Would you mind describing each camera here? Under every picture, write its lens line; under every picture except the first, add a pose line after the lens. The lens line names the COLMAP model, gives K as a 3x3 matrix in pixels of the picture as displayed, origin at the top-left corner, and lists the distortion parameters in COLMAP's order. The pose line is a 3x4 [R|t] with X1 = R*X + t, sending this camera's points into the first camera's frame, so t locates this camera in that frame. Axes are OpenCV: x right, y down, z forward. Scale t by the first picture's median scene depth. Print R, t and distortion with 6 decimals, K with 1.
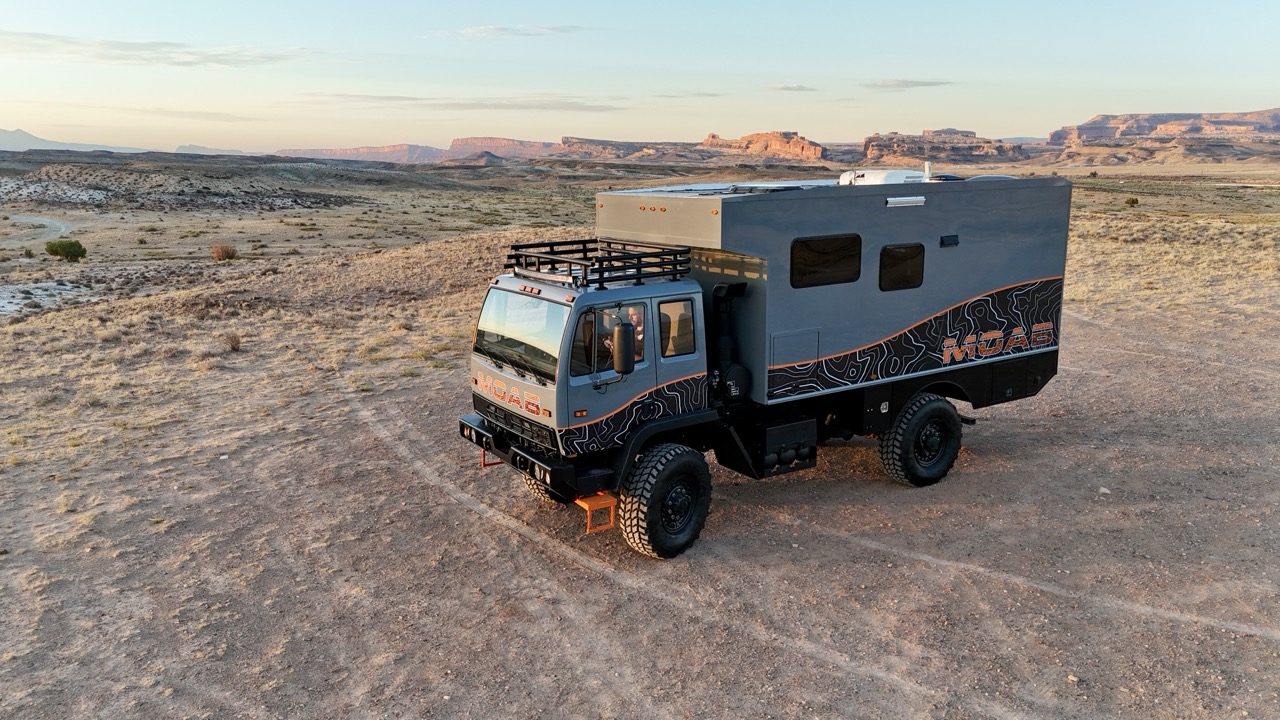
lens RADIAL K [[940.6, 0, 644.7], [0, 940.6, 357.4], [0, 0, 1]] dist [0.072385, -0.069218]
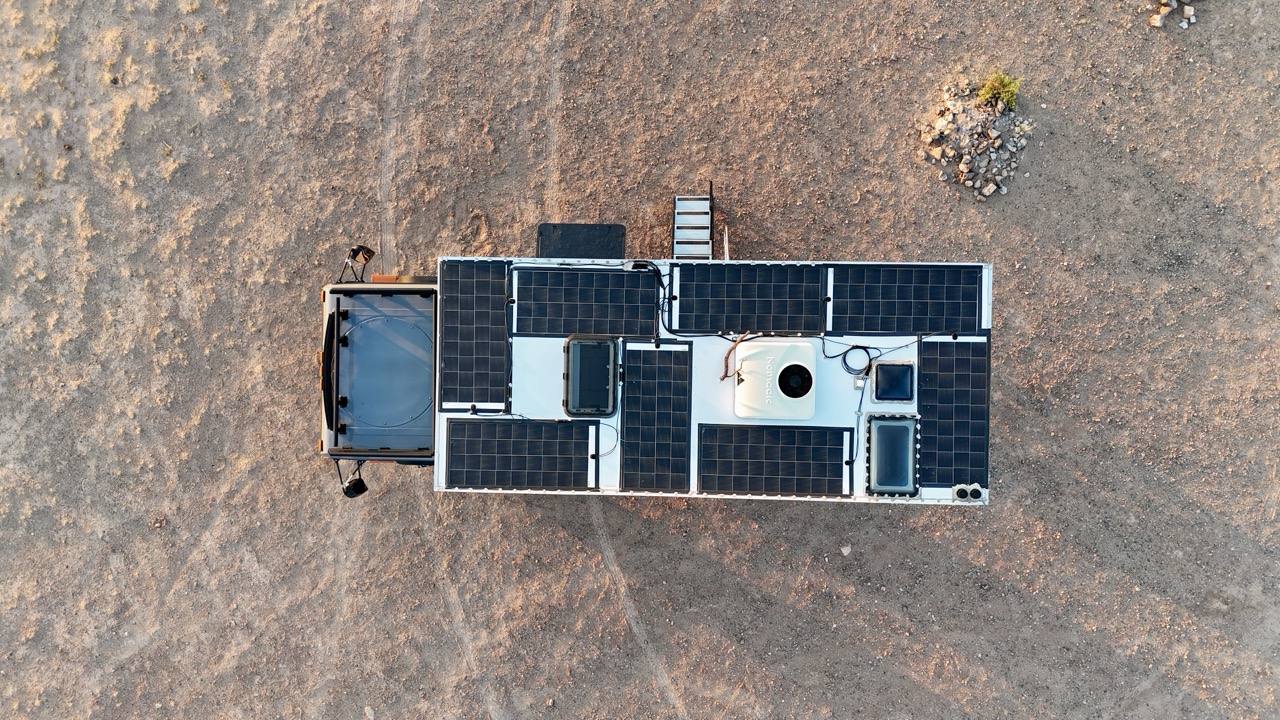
lens RADIAL K [[940.6, 0, 644.7], [0, 940.6, 357.4], [0, 0, 1]] dist [0.072385, -0.069218]
pose [[0.826926, 0.562078, -0.016192, 0.183025], [-0.089757, 0.160367, 0.982968, -1.102520], [0.555101, -0.811388, 0.183062, 0.924754]]
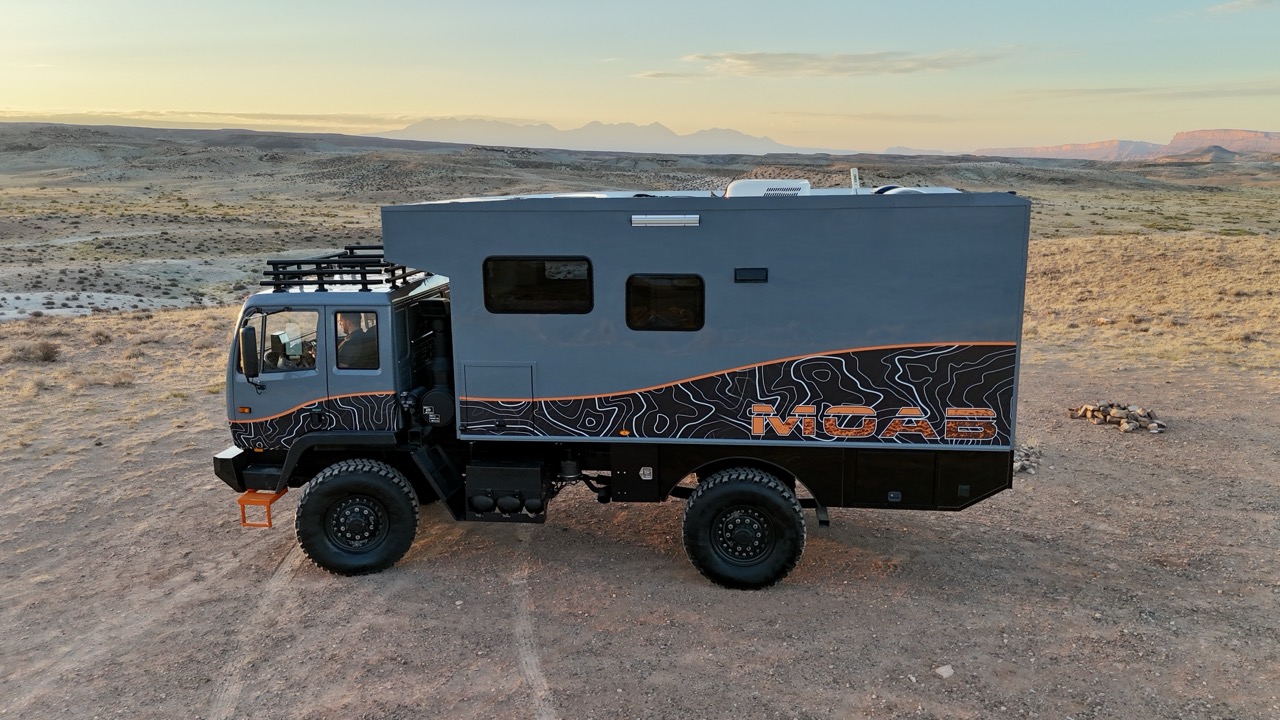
lens RADIAL K [[940.6, 0, 644.7], [0, 940.6, 357.4], [0, 0, 1]] dist [0.072385, -0.069218]
pose [[0.771378, 0.128309, -0.623308, 0.771400], [-0.127634, 0.990754, 0.045995, -0.085602], [0.623447, 0.044076, 0.780622, 0.383716]]
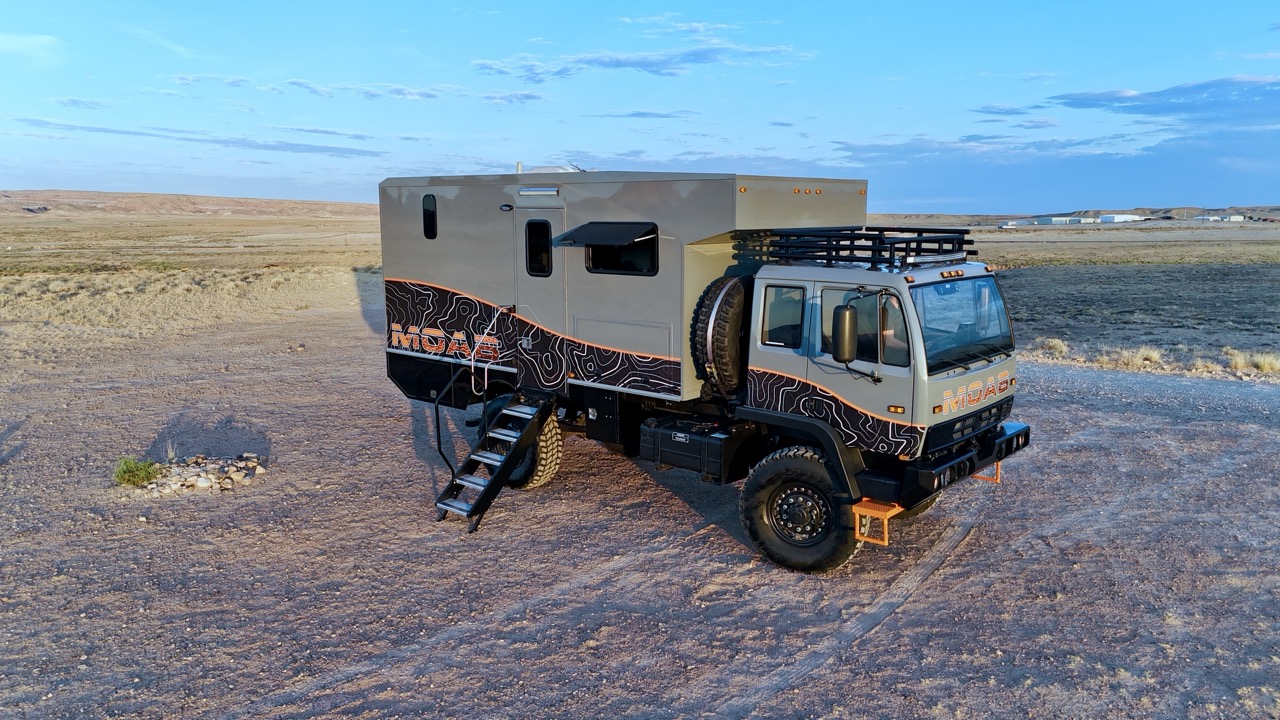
lens RADIAL K [[940.6, 0, 644.7], [0, 940.6, 357.4], [0, 0, 1]] dist [0.072385, -0.069218]
pose [[-0.269035, -0.132579, 0.953962, -0.827286], [0.202711, 0.960499, 0.190656, -0.205785], [-0.941556, 0.244672, -0.231532, 1.359989]]
